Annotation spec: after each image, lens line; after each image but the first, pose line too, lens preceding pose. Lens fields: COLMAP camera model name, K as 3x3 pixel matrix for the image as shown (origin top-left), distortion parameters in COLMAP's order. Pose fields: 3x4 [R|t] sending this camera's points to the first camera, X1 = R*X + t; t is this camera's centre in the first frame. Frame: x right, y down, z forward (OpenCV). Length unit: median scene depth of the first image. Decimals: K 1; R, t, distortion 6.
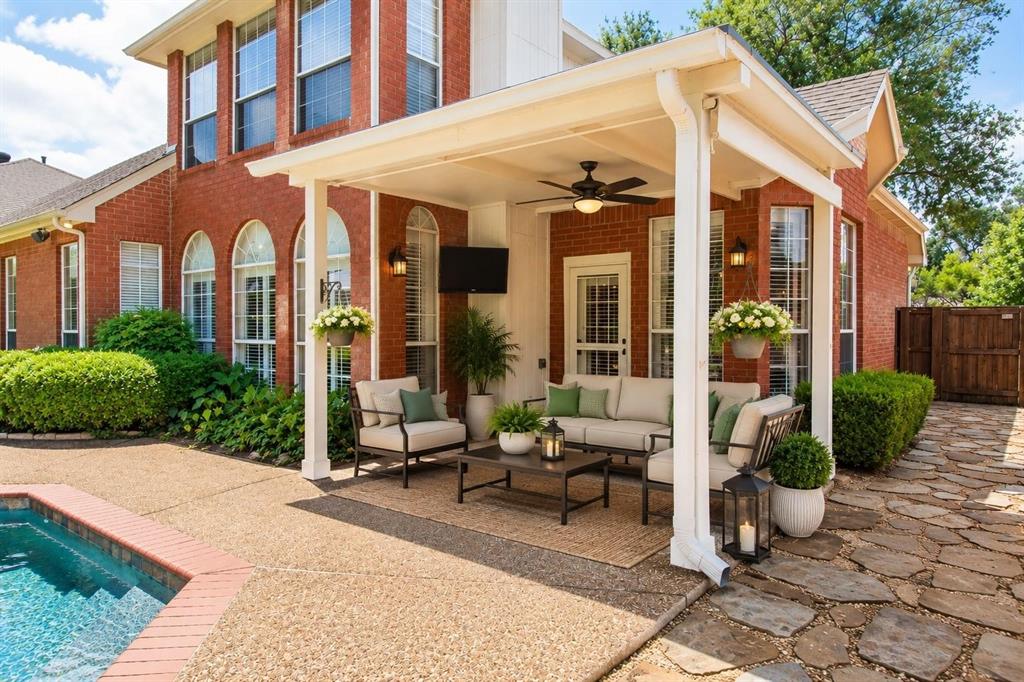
lens RADIAL K [[654.6, 0, 548.7], [0, 654.6, 327.9], [0, 0, 1]] dist [-0.002602, 0.001466]
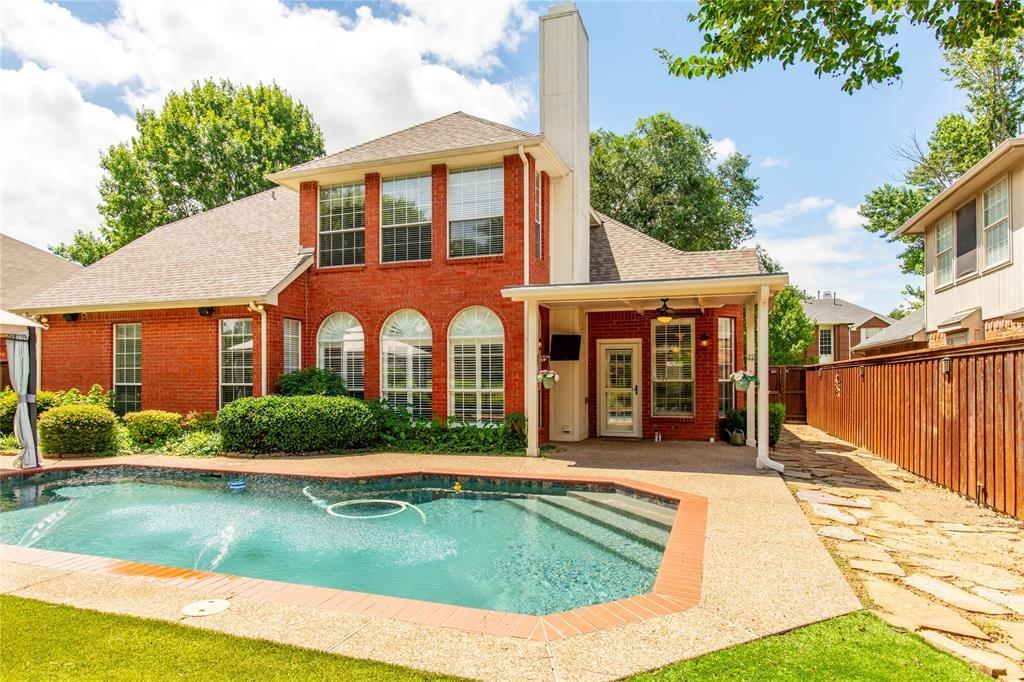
lens RADIAL K [[628.4, 0, 516.1], [0, 628.4, 379.7], [0, 0, 1]] dist [0.005173, 0.000206]
pose [[0.941104, -0.004701, 0.338086, -0.656706], [0.003973, 0.999988, 0.002844, -0.004542], [-0.338095, -0.001333, 0.941111, -0.427754]]
